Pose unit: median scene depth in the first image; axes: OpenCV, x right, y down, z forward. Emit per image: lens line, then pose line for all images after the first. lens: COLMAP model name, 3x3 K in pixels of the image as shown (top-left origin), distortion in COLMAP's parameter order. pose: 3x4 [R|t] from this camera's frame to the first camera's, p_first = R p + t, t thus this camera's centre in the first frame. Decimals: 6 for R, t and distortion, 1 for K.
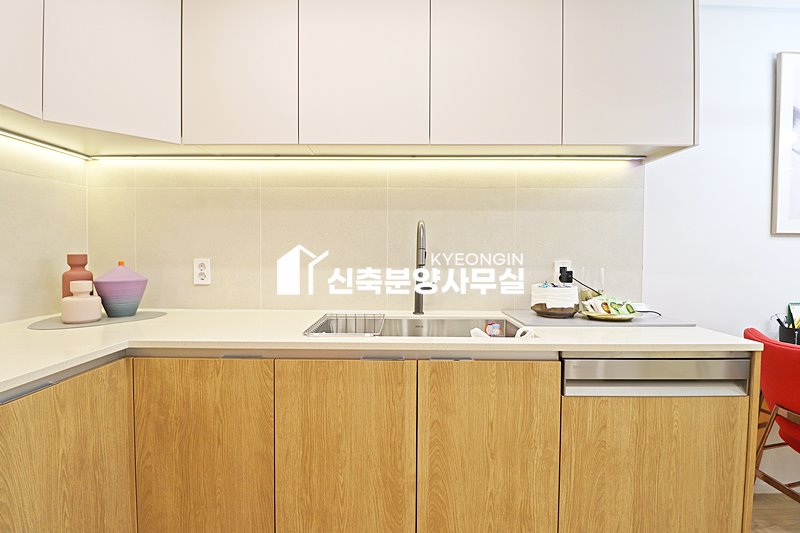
lens RADIAL K [[371.6, 0, 400.0], [0, 371.6, 260.4], [0, 0, 1]] dist [-0.002575, -0.009523]
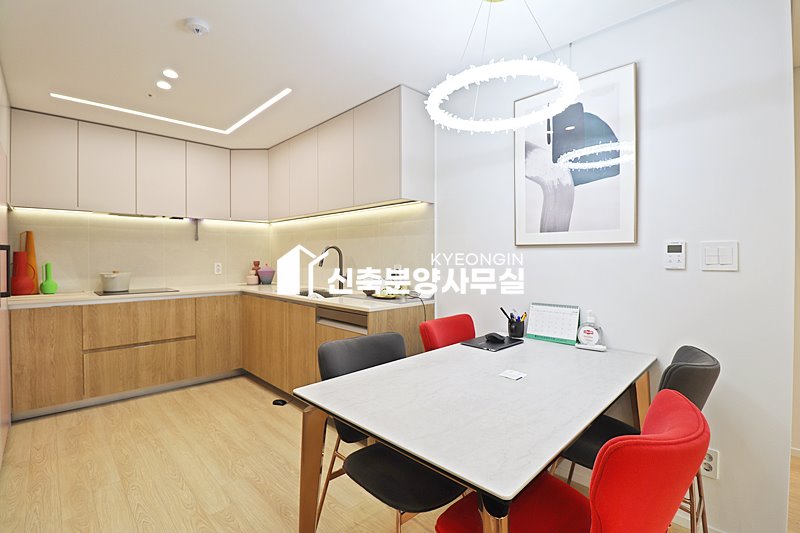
lens RADIAL K [[371.6, 0, 400.0], [0, 371.6, 260.4], [0, 0, 1]] dist [-0.002575, -0.009523]
pose [[0.705445, 0.000306, -0.708765, 2.445590], [-0.011499, 0.999873, -0.011014, -0.003386], [0.708671, 0.015920, 0.705359, -0.270085]]
